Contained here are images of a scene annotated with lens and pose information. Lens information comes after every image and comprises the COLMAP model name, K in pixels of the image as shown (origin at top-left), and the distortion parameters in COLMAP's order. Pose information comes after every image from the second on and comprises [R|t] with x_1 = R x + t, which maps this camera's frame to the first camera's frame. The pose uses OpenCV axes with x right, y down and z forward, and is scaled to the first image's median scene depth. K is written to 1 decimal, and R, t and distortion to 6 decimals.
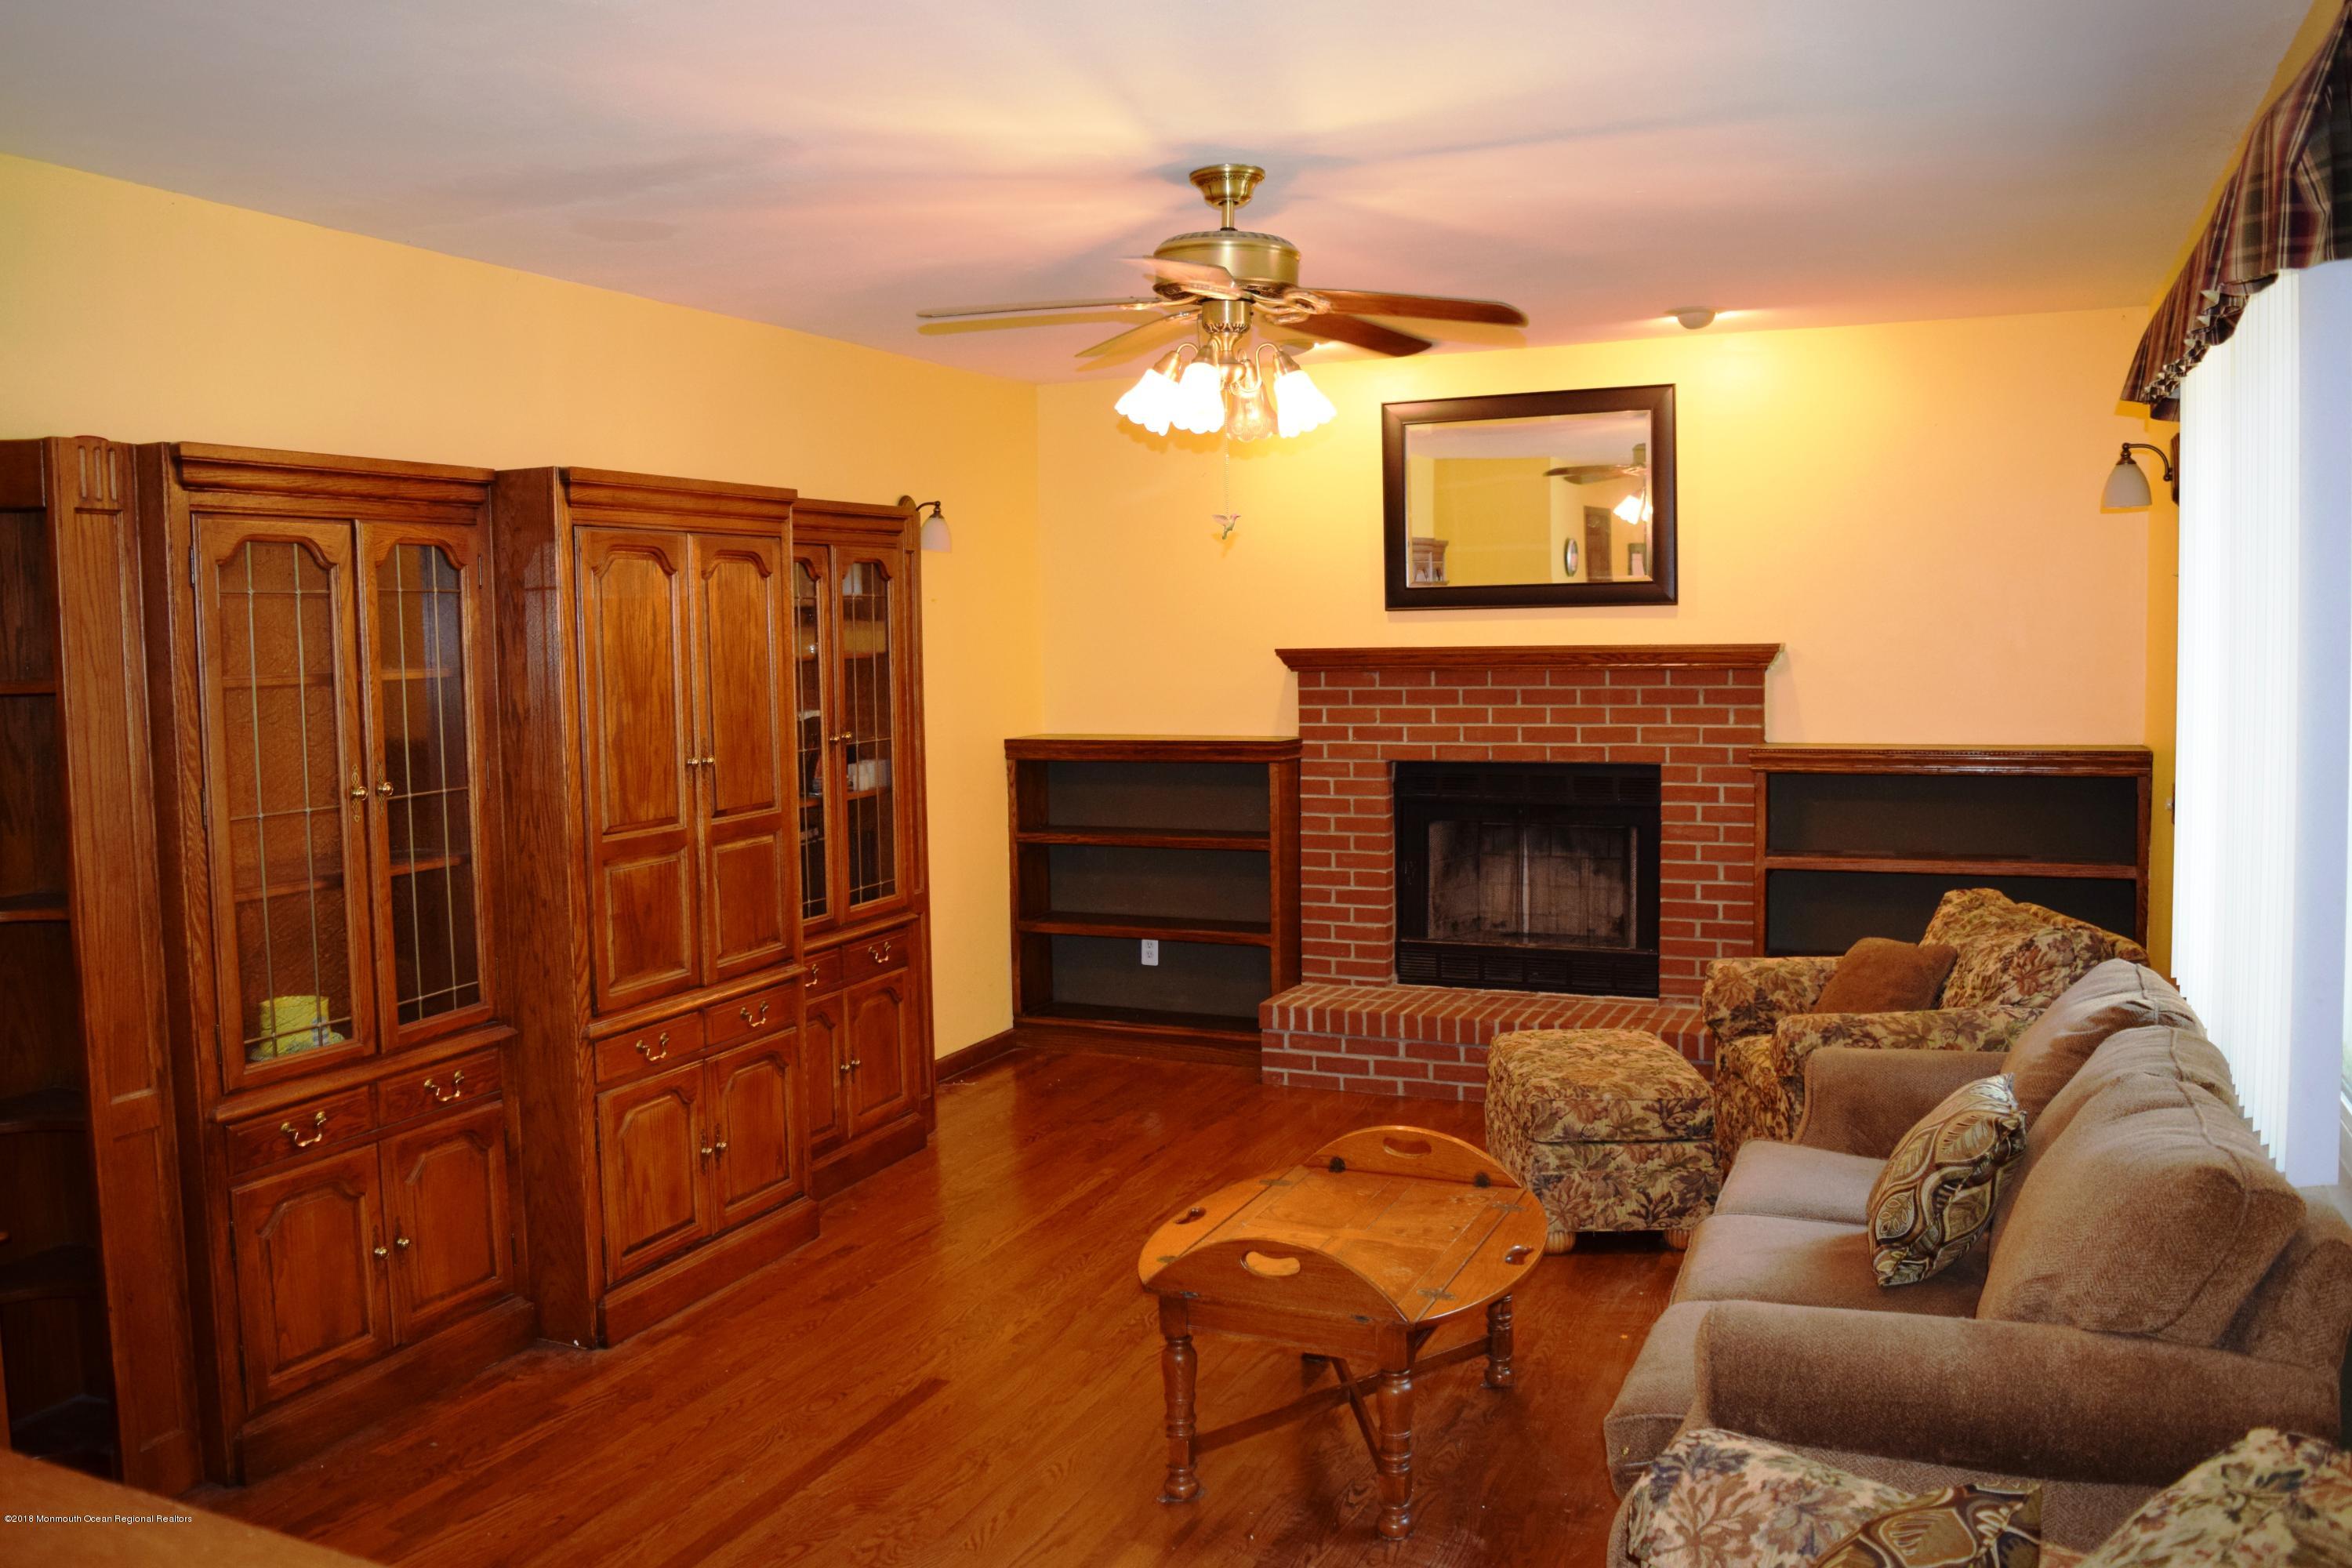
lens RADIAL K [[1835.2, 0, 1182.8], [0, 1835.2, 775.6], [0, 0, 1]] dist [-0.094481, 0.017153]
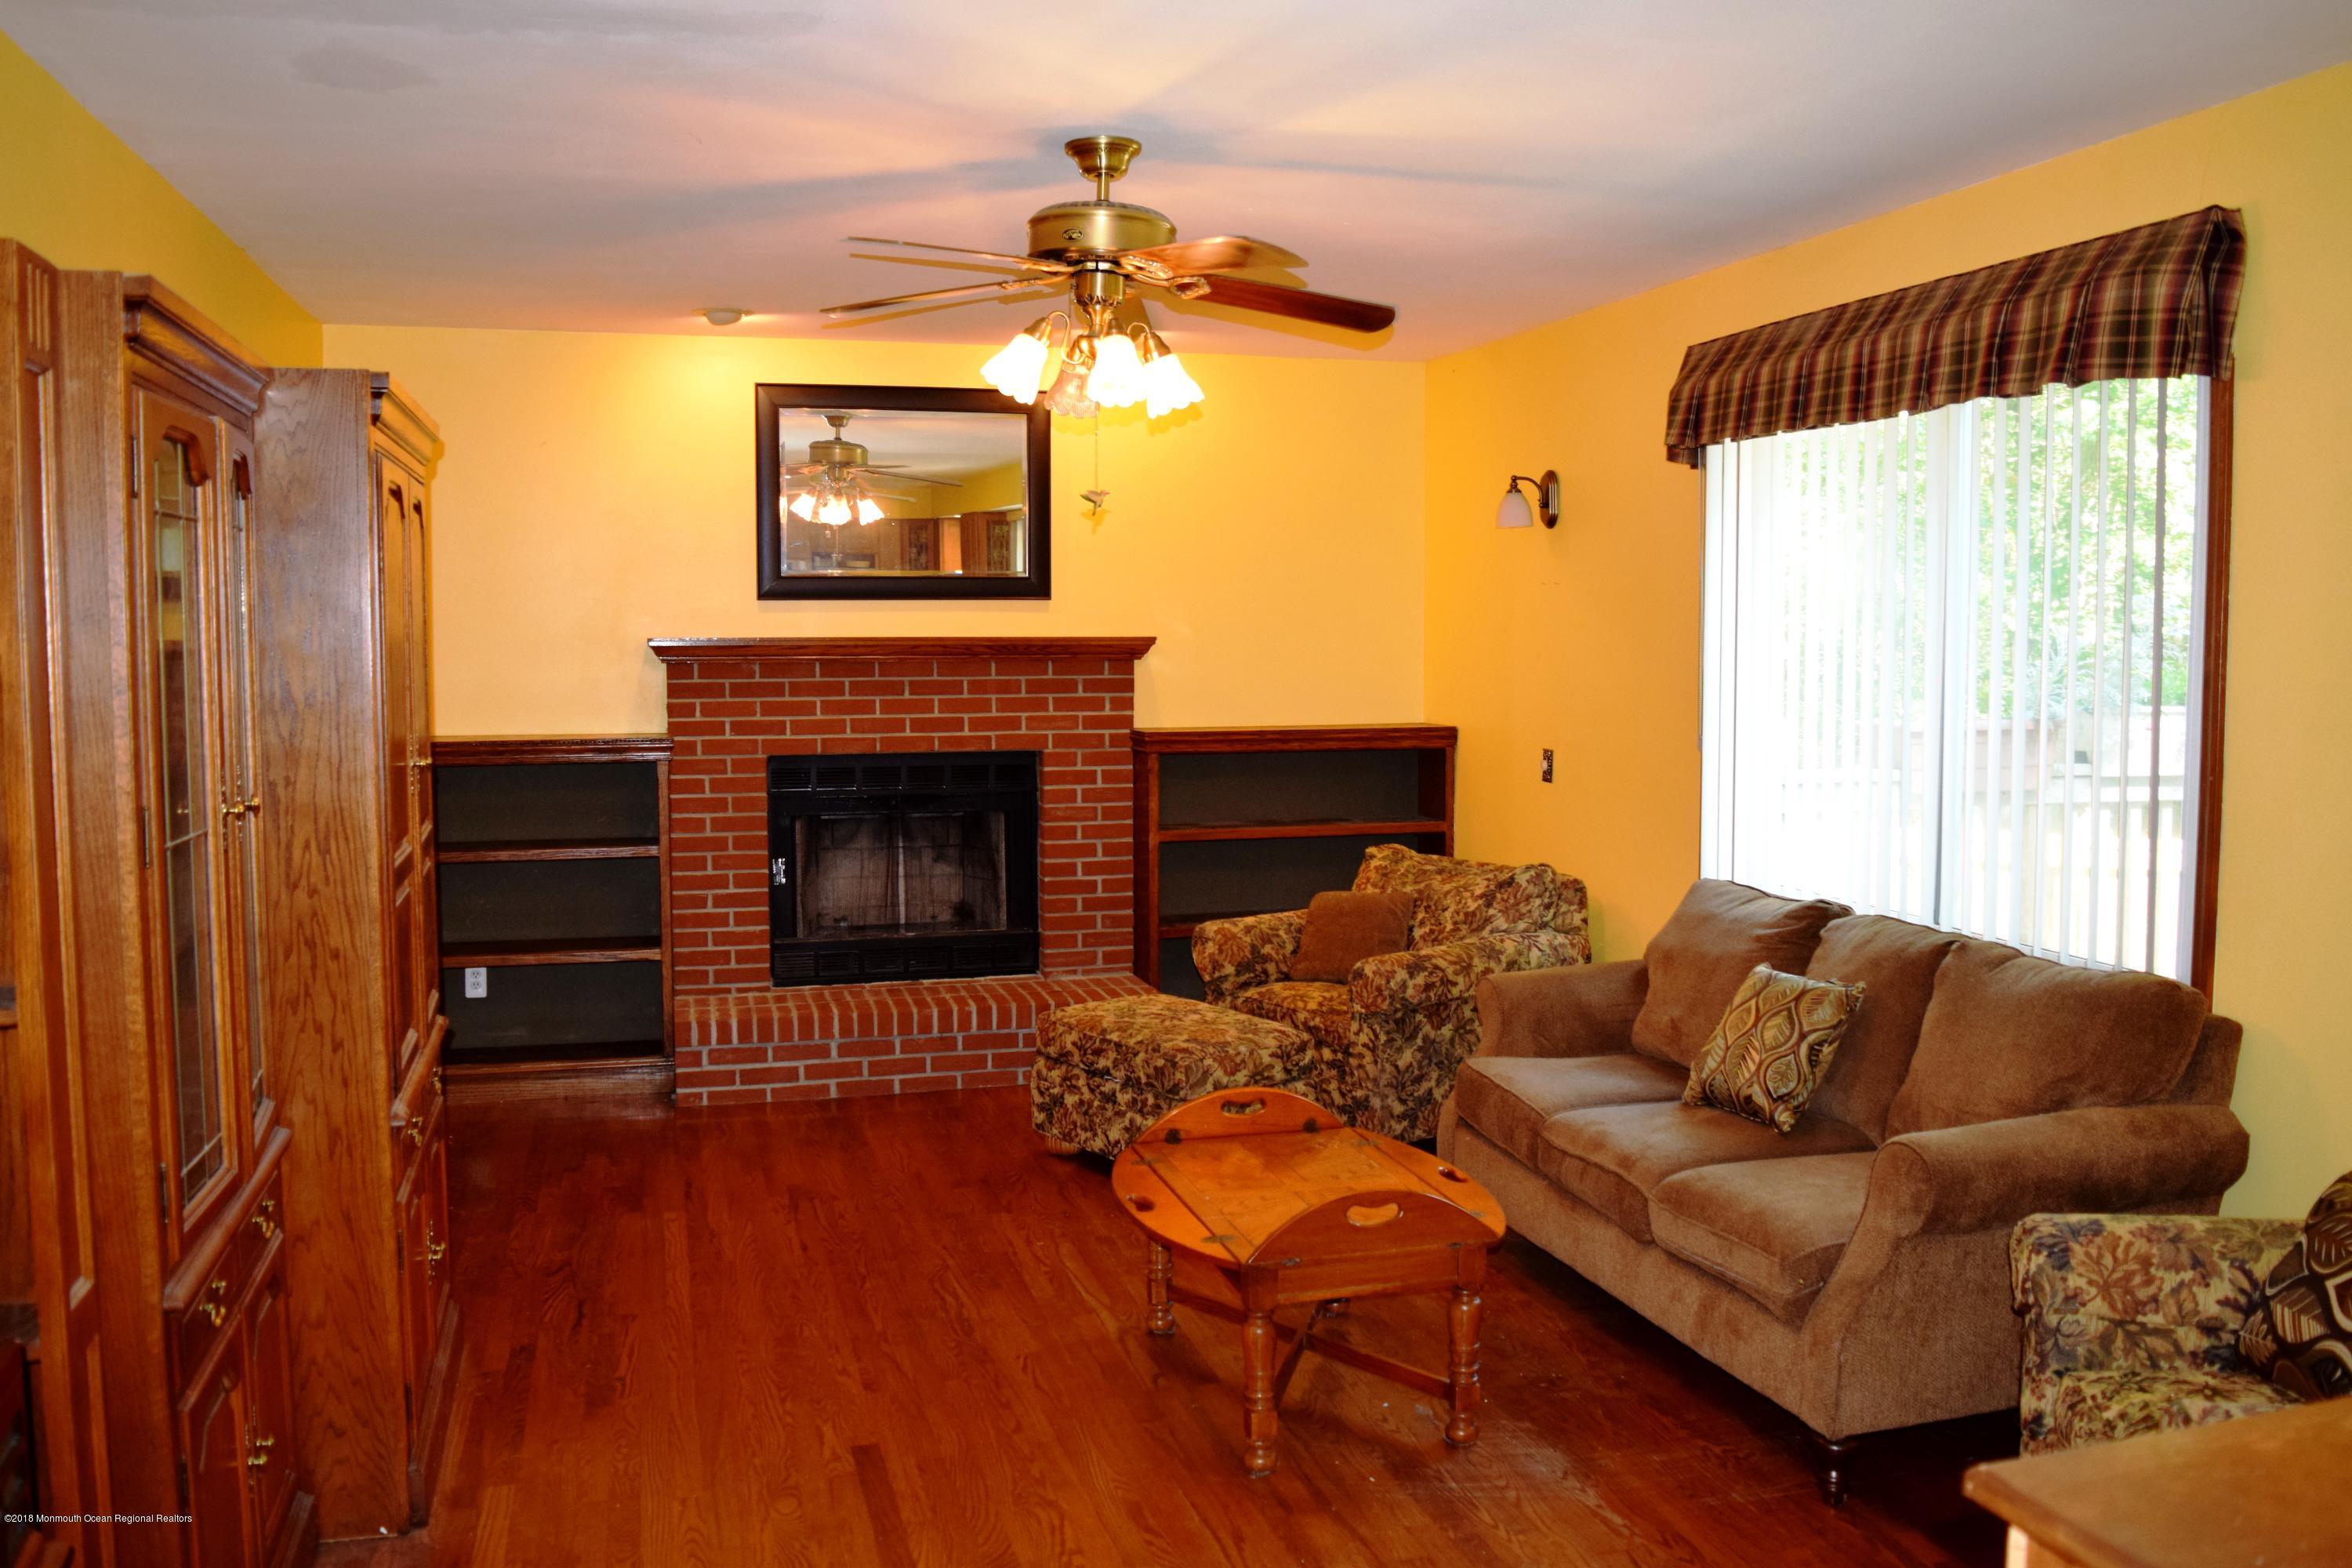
lens RADIAL K [[1835.2, 0, 1178.0], [0, 1835.2, 771.3], [0, 0, 1]] dist [-0.094481, 0.017153]
pose [[0.769863, -0.031922, 0.637410, -0.355366], [0.036428, 0.999318, 0.006049, 0.002290], [-0.637168, 0.018563, 0.770501, 0.133750]]
